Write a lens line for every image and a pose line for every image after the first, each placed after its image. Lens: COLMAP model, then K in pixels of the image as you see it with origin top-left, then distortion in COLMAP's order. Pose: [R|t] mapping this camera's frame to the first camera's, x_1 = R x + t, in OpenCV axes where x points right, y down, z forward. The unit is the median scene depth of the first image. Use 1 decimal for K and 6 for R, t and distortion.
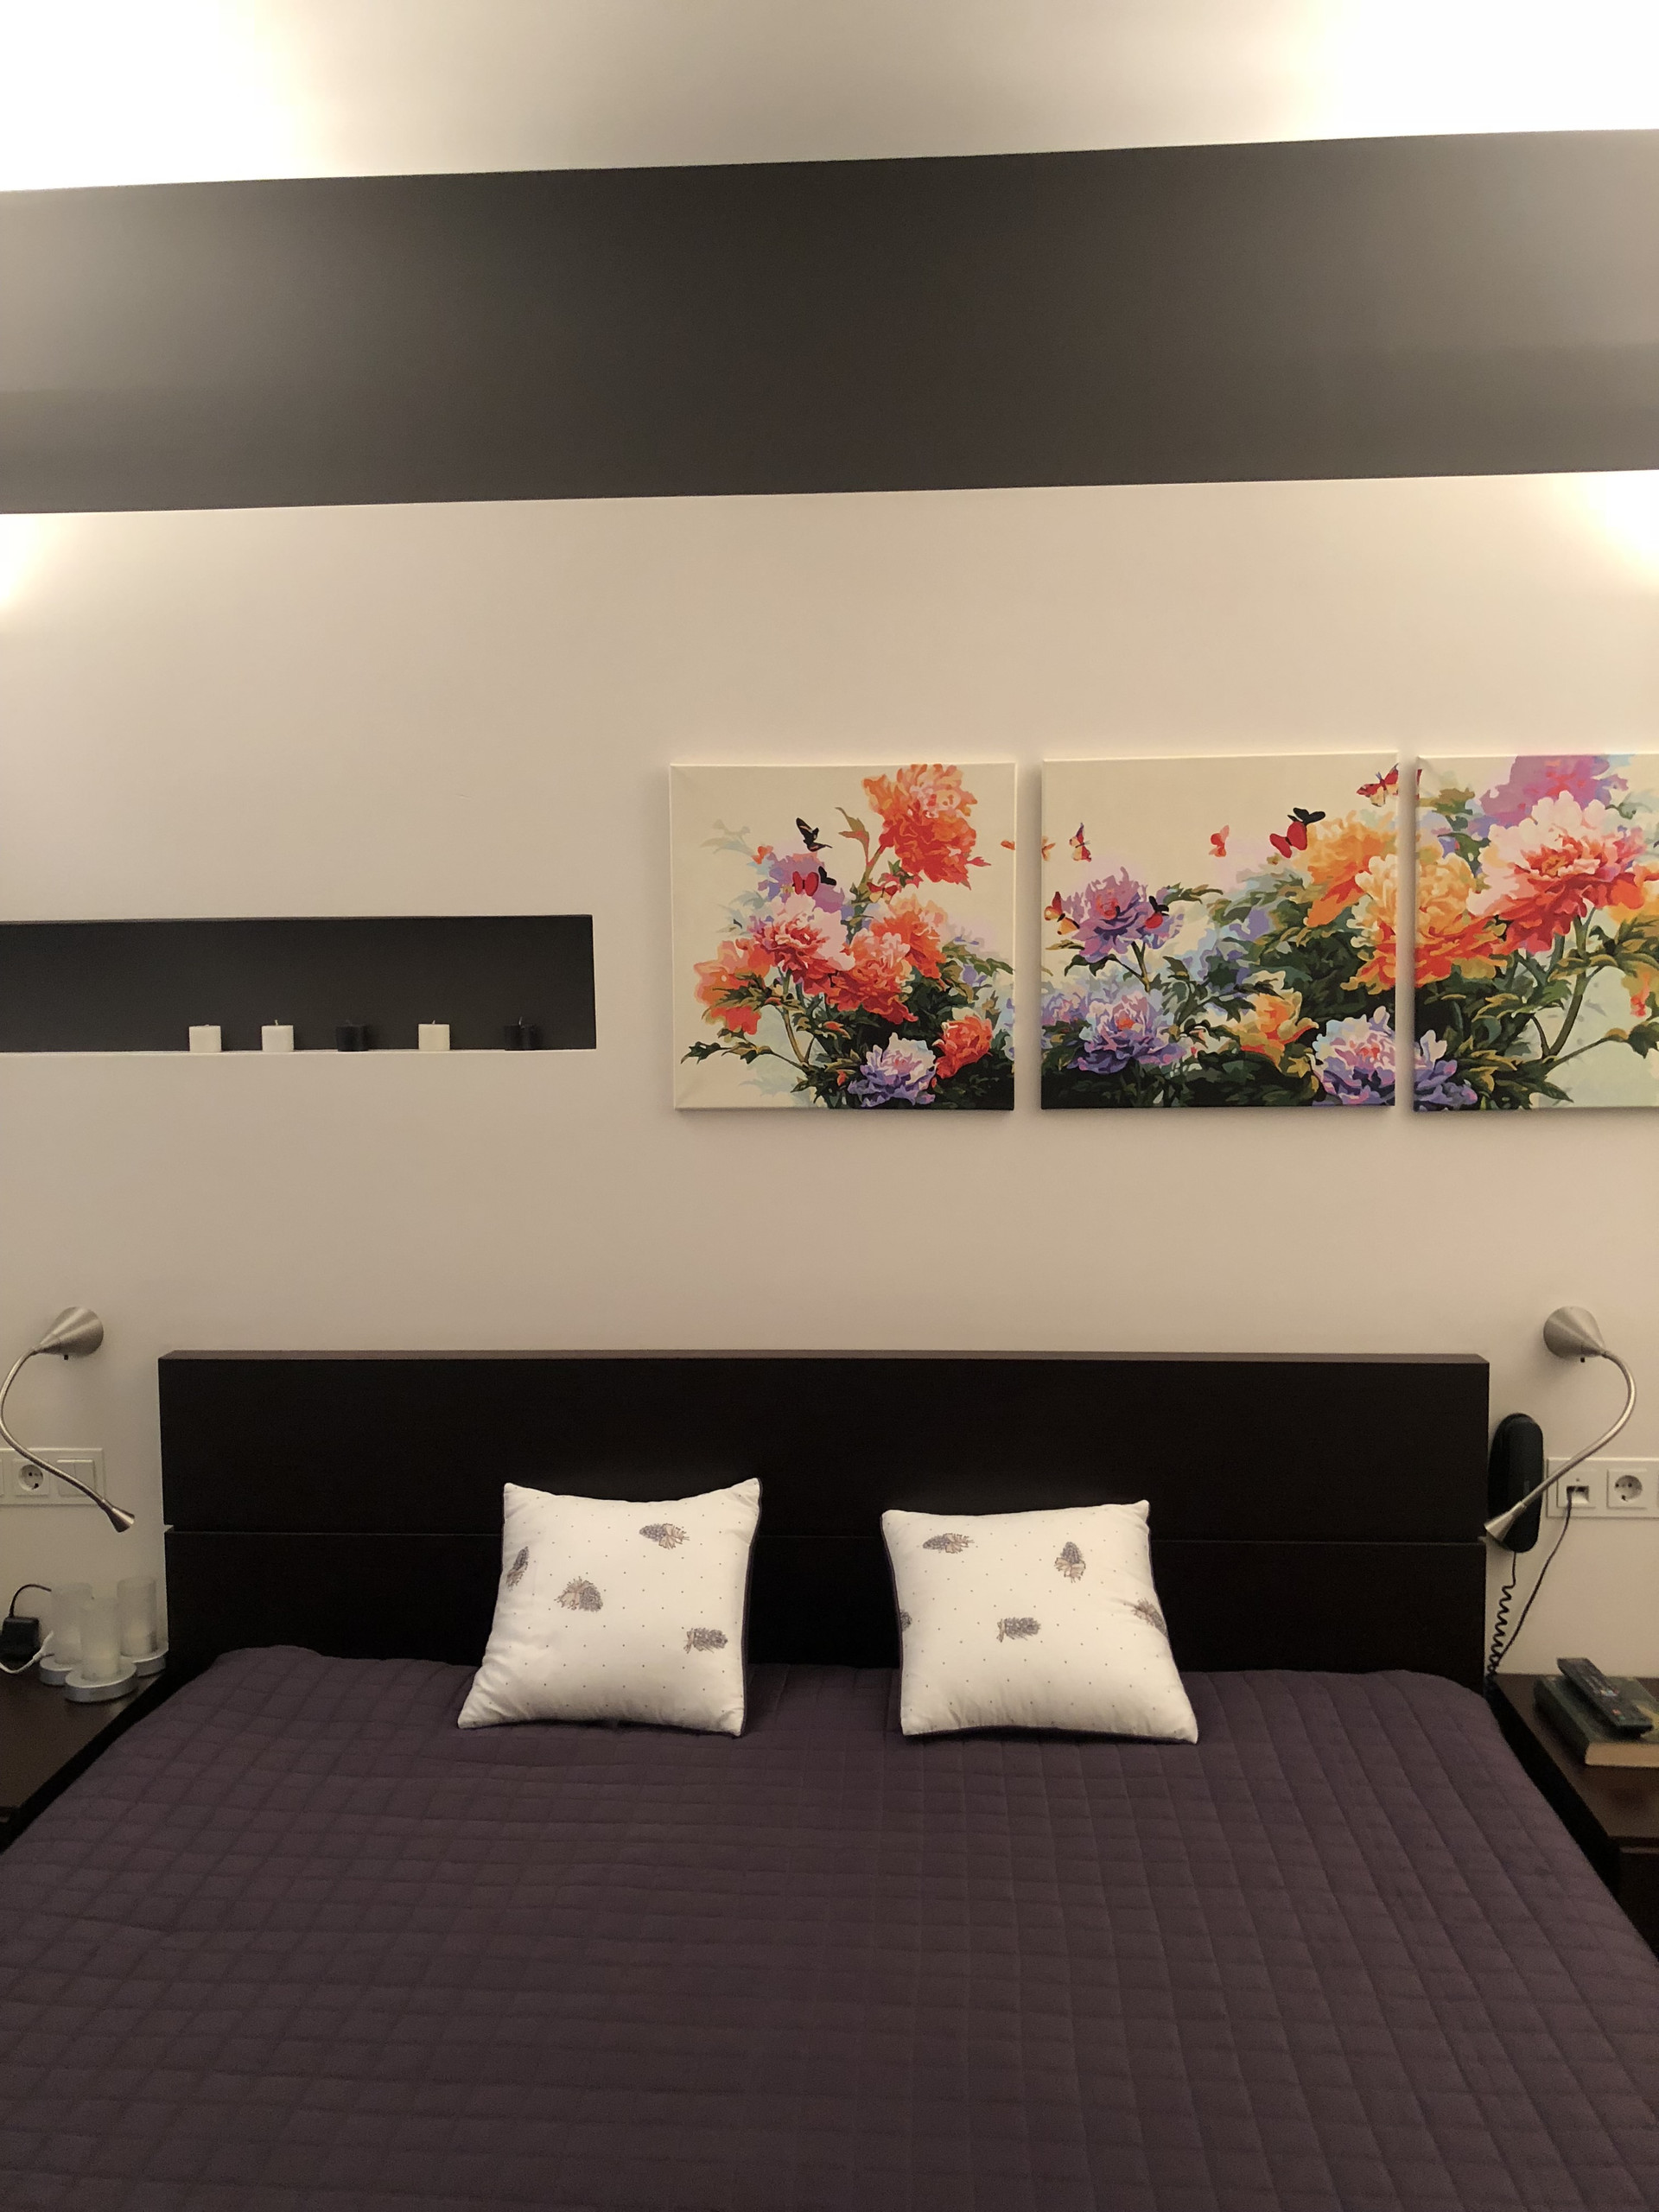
lens RADIAL K [[1803.7, 0, 833.7], [0, 1803.7, 1114.0], [0, 0, 1]] dist [0.002811, -0.000360]
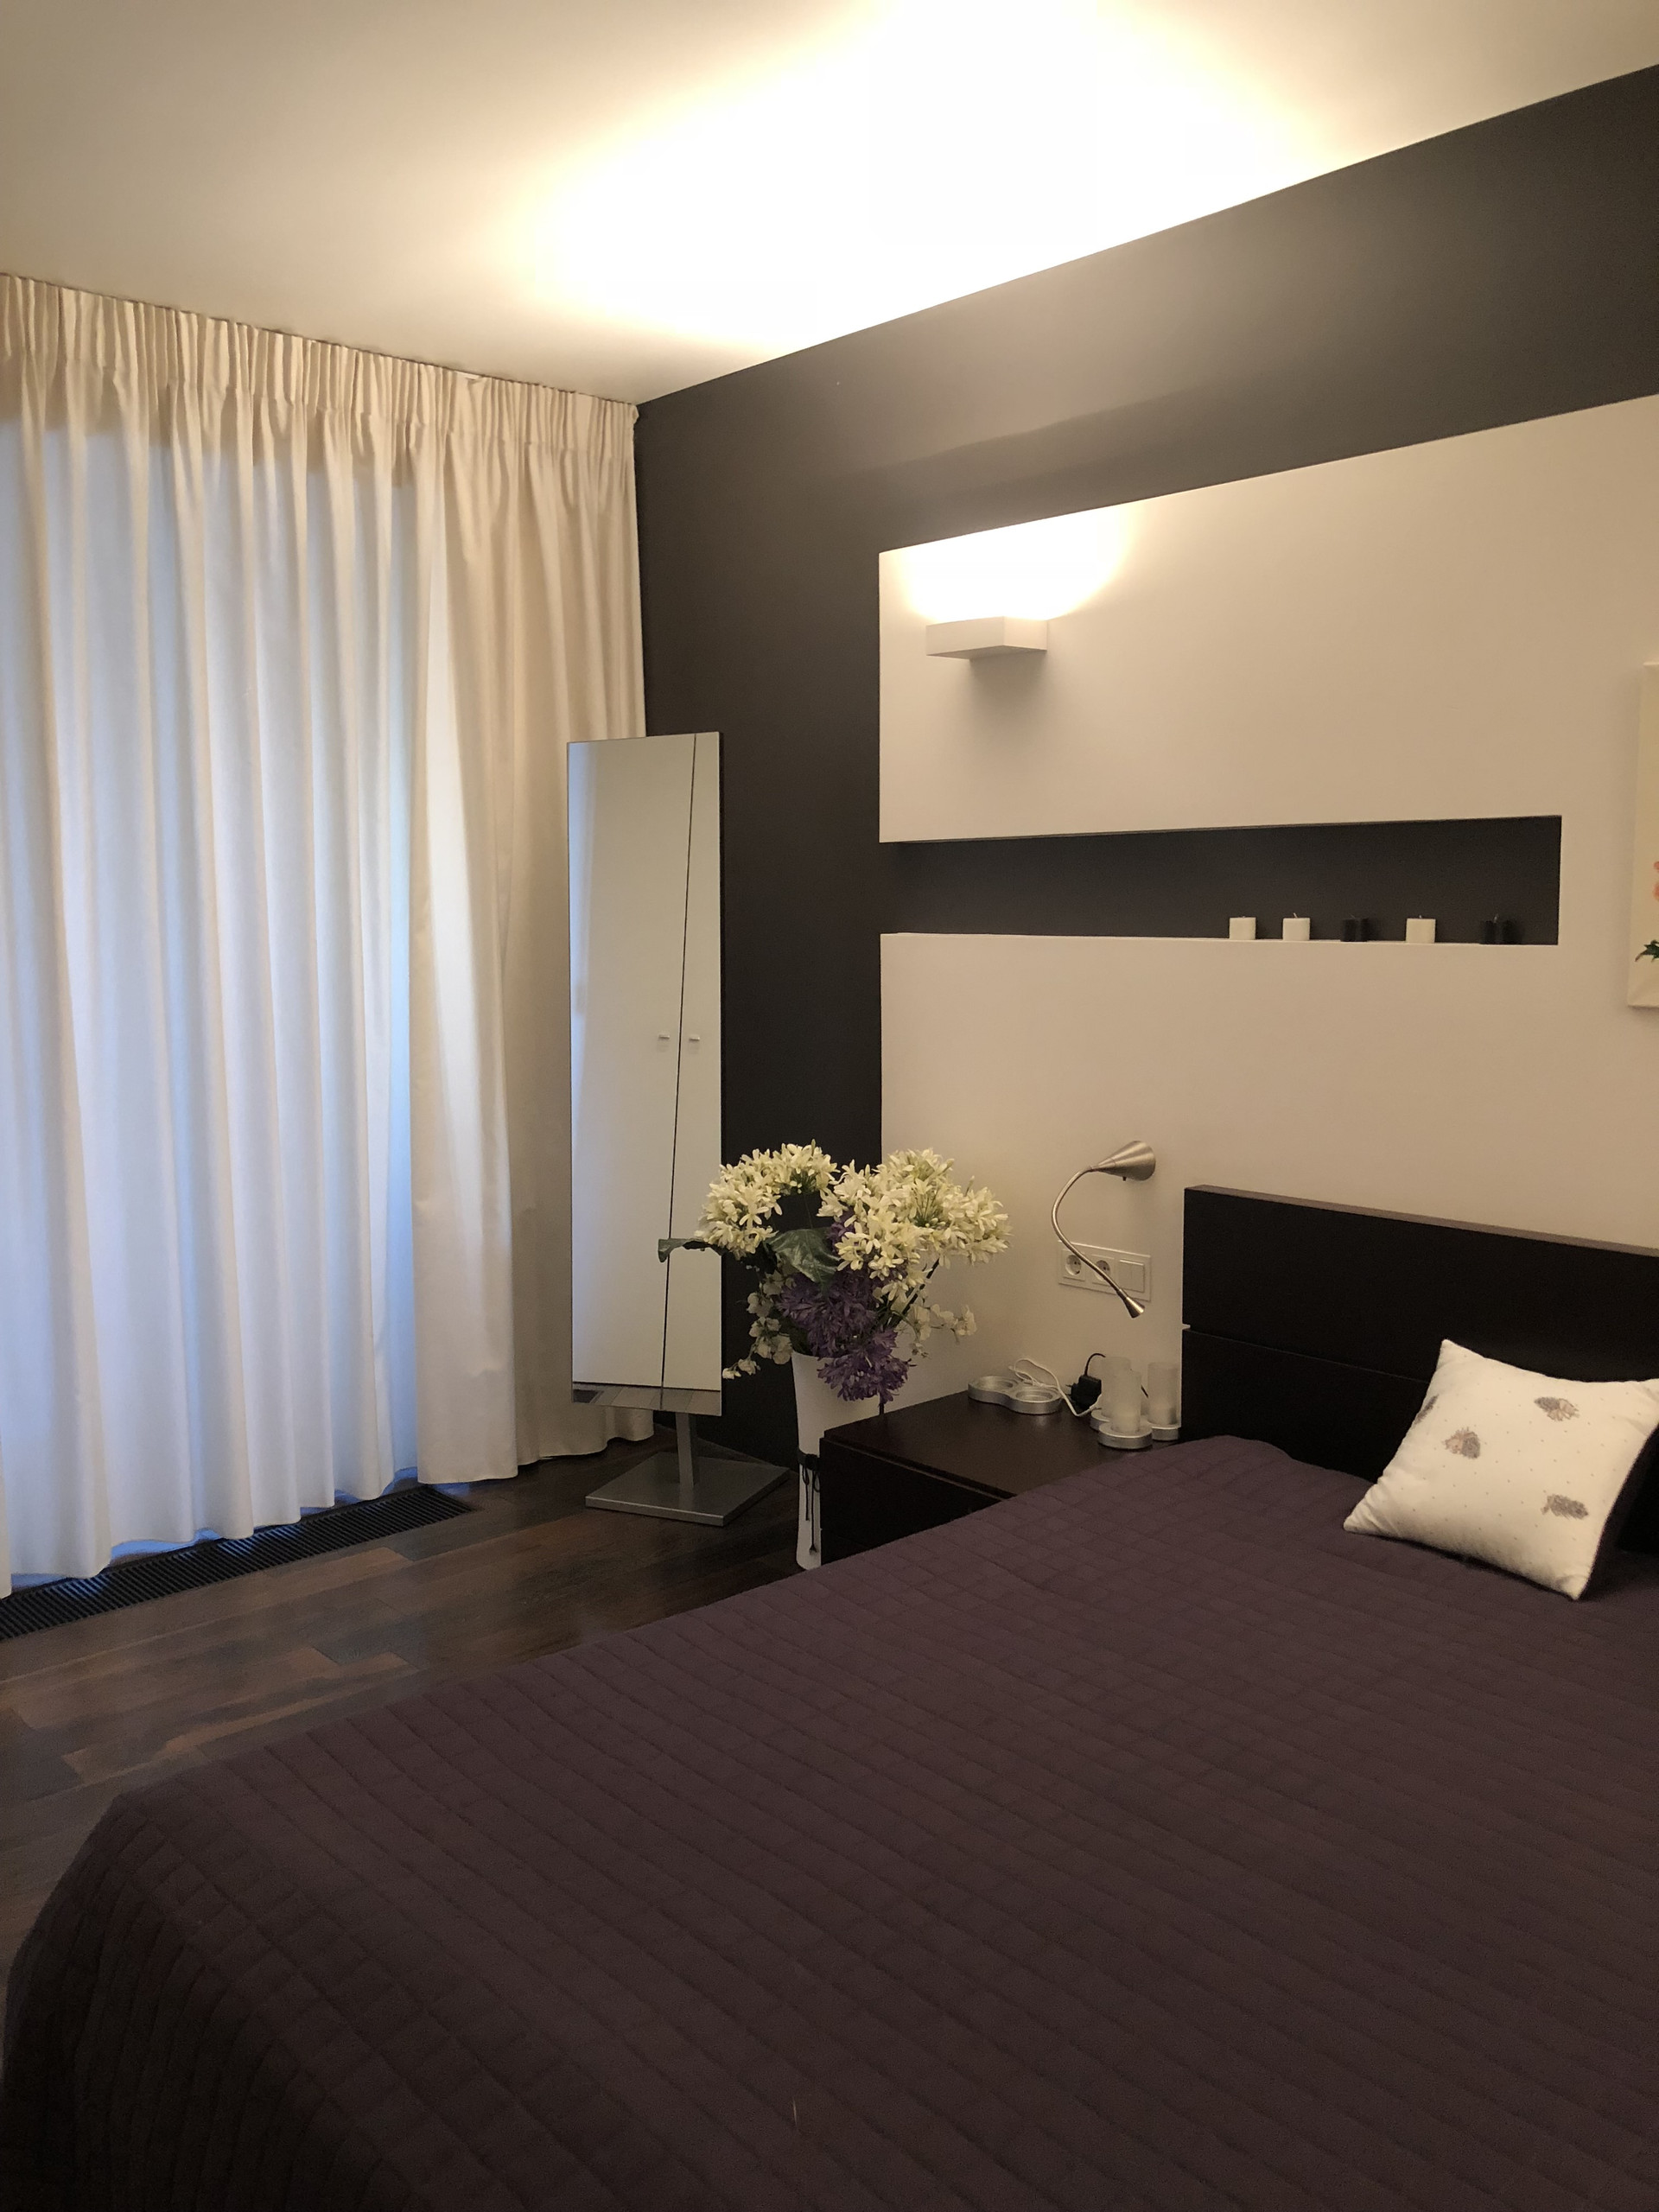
lens RADIAL K [[1803.7, 0, 815.7], [0, 1803.7, 1114.5], [0, 0, 1]] dist [0.002811, -0.000360]
pose [[0.713227, 0.091971, -0.694873, 0.306624], [-0.049602, 0.995492, 0.080847, -0.001548], [0.699176, -0.023195, 0.714573, -0.054025]]
